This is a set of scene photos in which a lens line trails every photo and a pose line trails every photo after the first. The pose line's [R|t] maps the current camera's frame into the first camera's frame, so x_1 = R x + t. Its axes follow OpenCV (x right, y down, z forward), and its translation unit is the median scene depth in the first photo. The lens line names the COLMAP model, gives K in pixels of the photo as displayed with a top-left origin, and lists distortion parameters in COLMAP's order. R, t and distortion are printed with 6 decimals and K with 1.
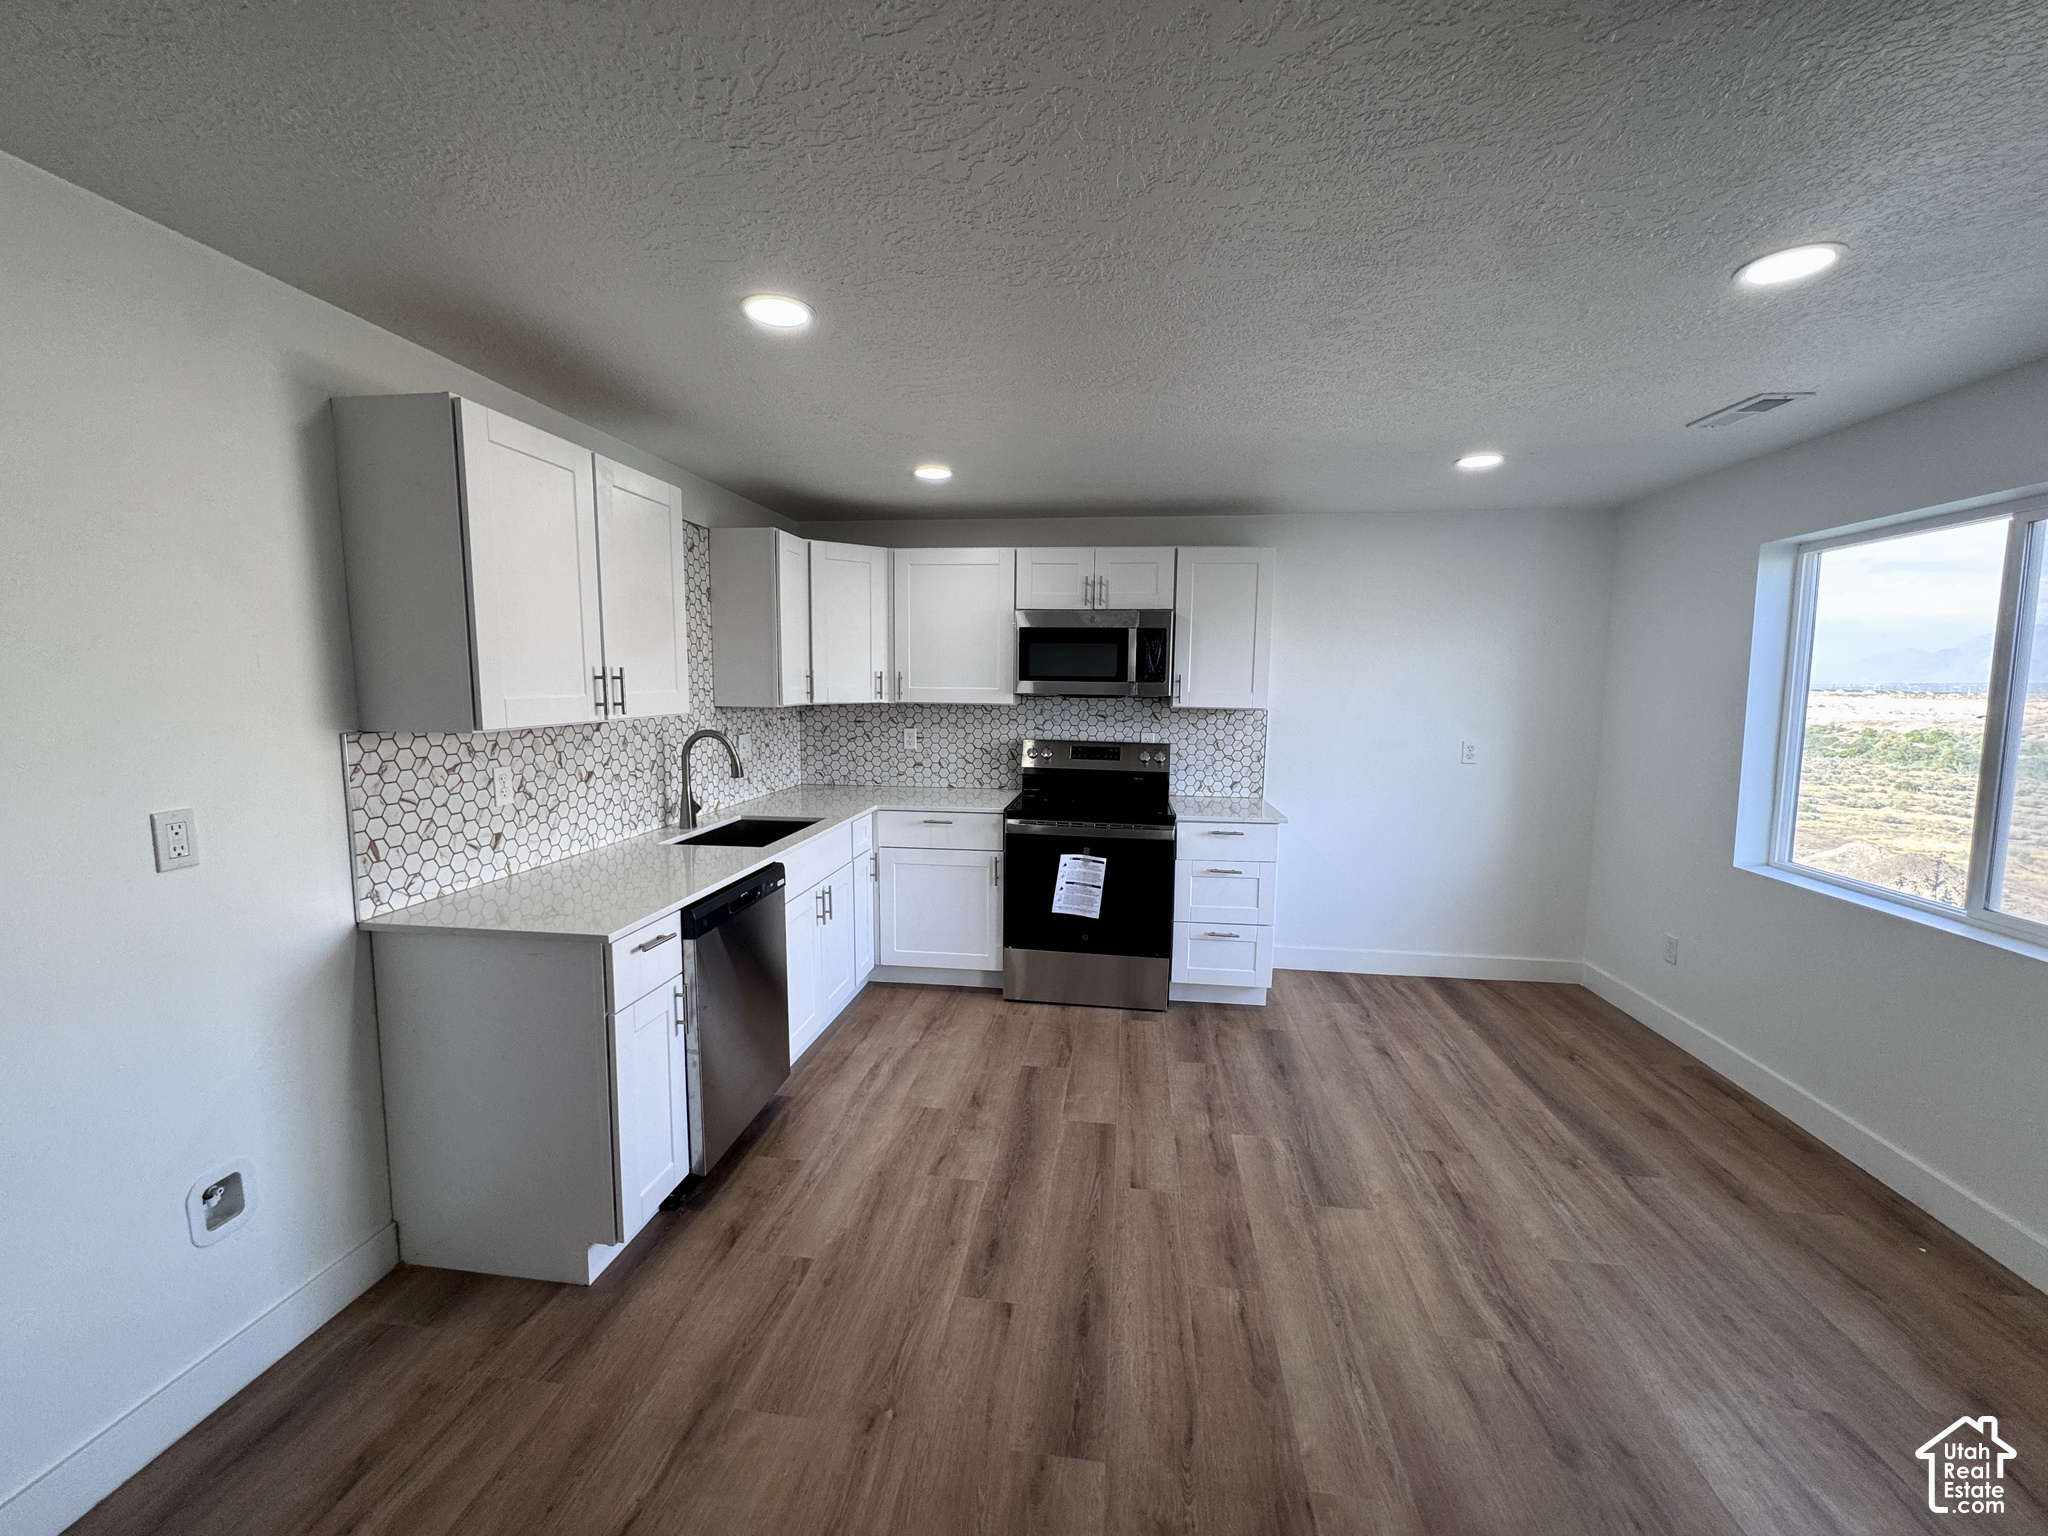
lens RADIAL K [[818.6, 0, 1024.2], [0, 818.6, 768.3], [0, 0, 1]] dist [0.000008, 0.000723]
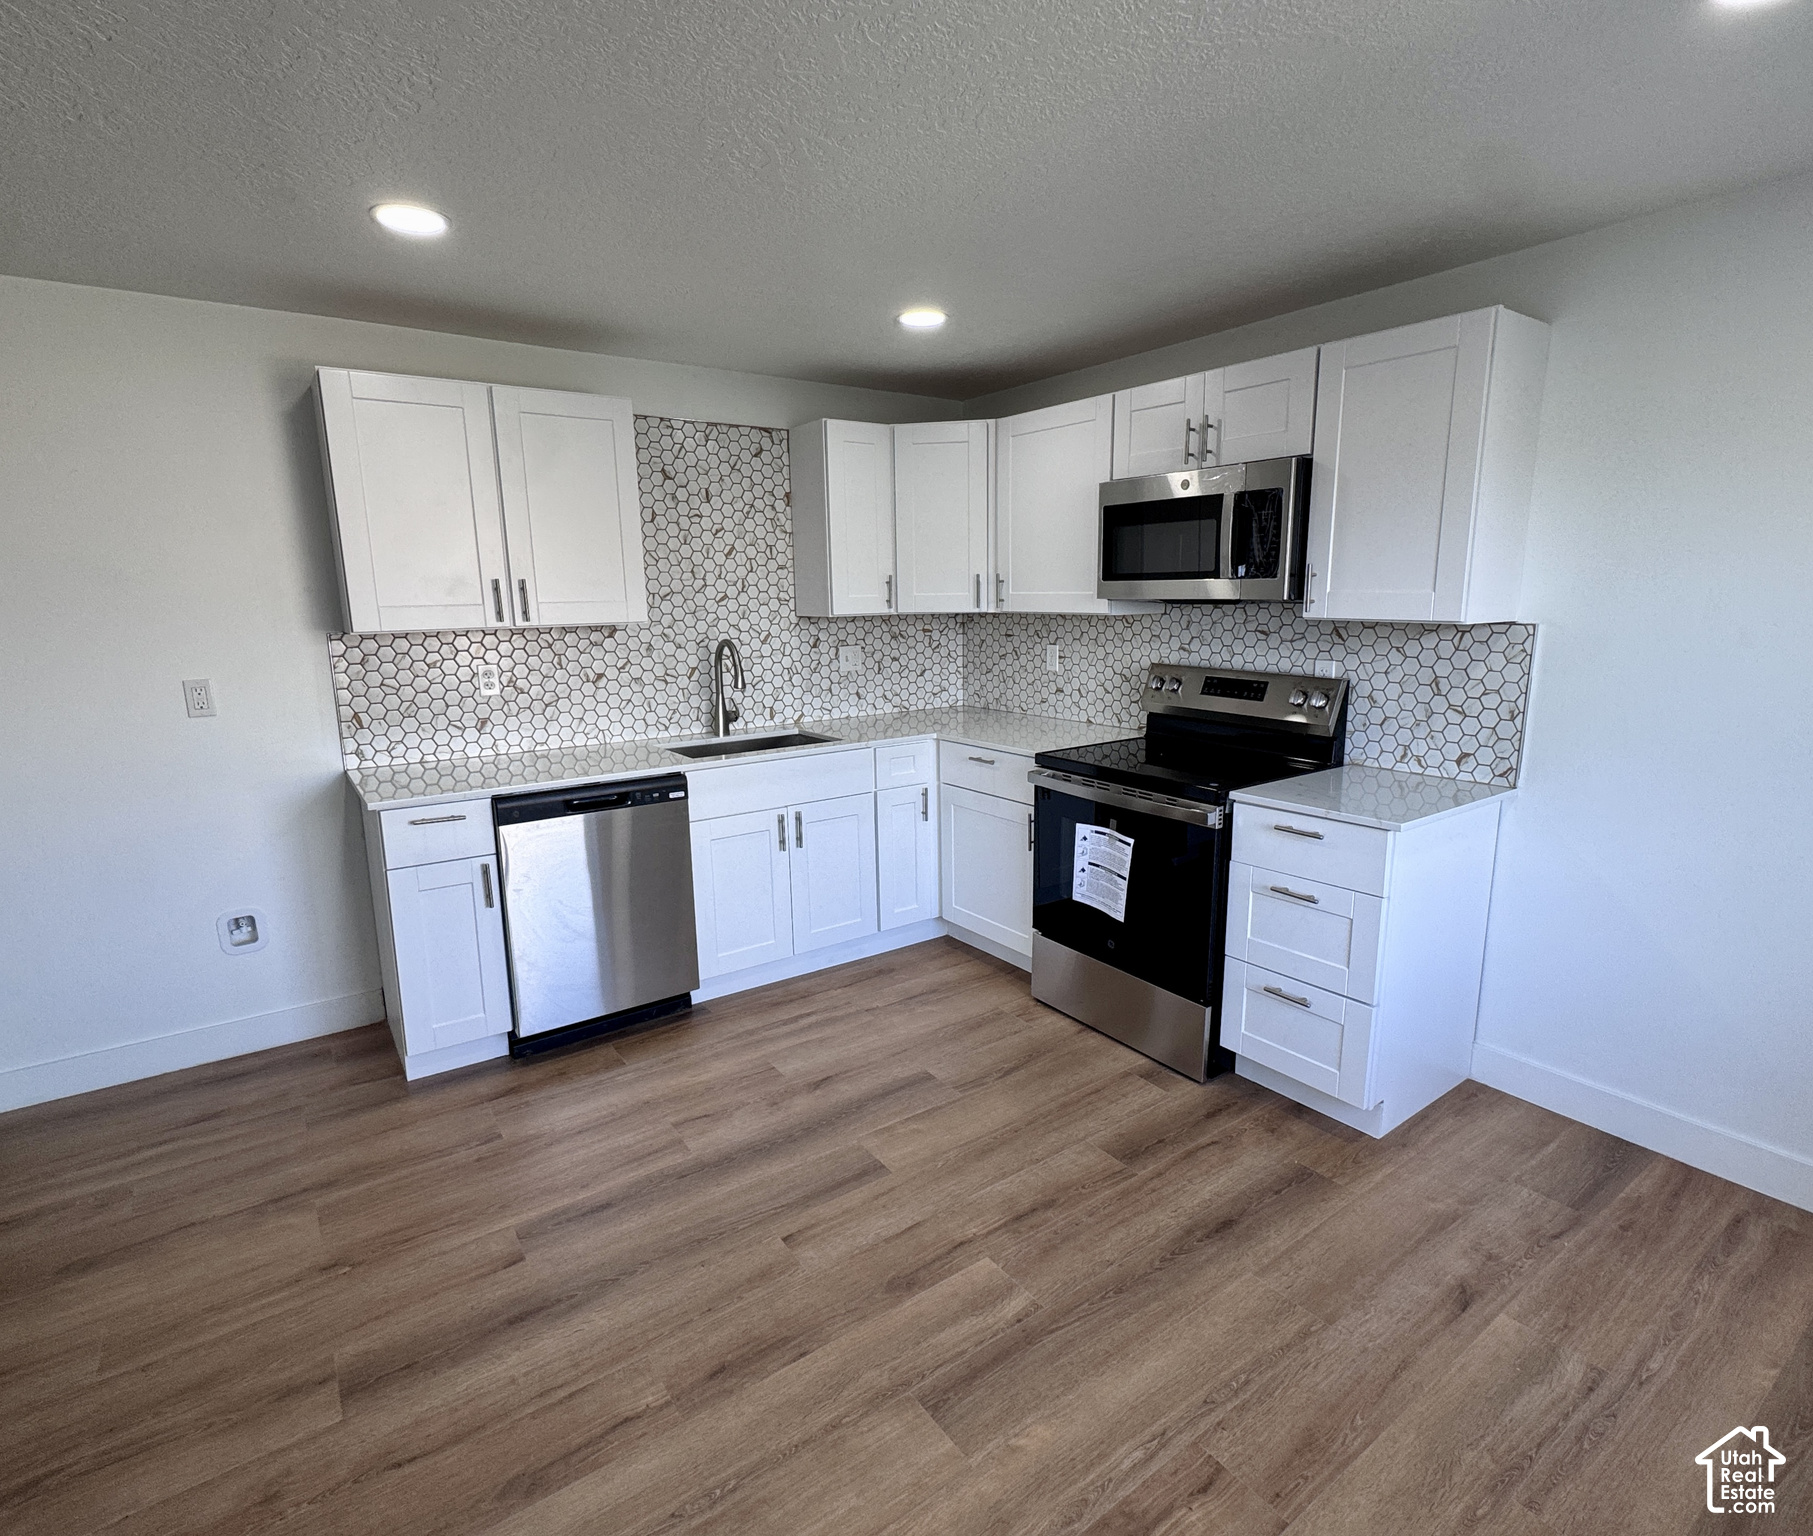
lens RADIAL K [[932.1, 0, 907.1], [0, 932.1, 767.2], [0, 0, 1]] dist [-0.001921, 0.000228]
pose [[0.685303, 0.117629, -0.718695, 0.591925], [-0.059153, 0.992599, 0.106055, -0.024882], [0.725852, -0.030167, 0.687189, 0.365114]]
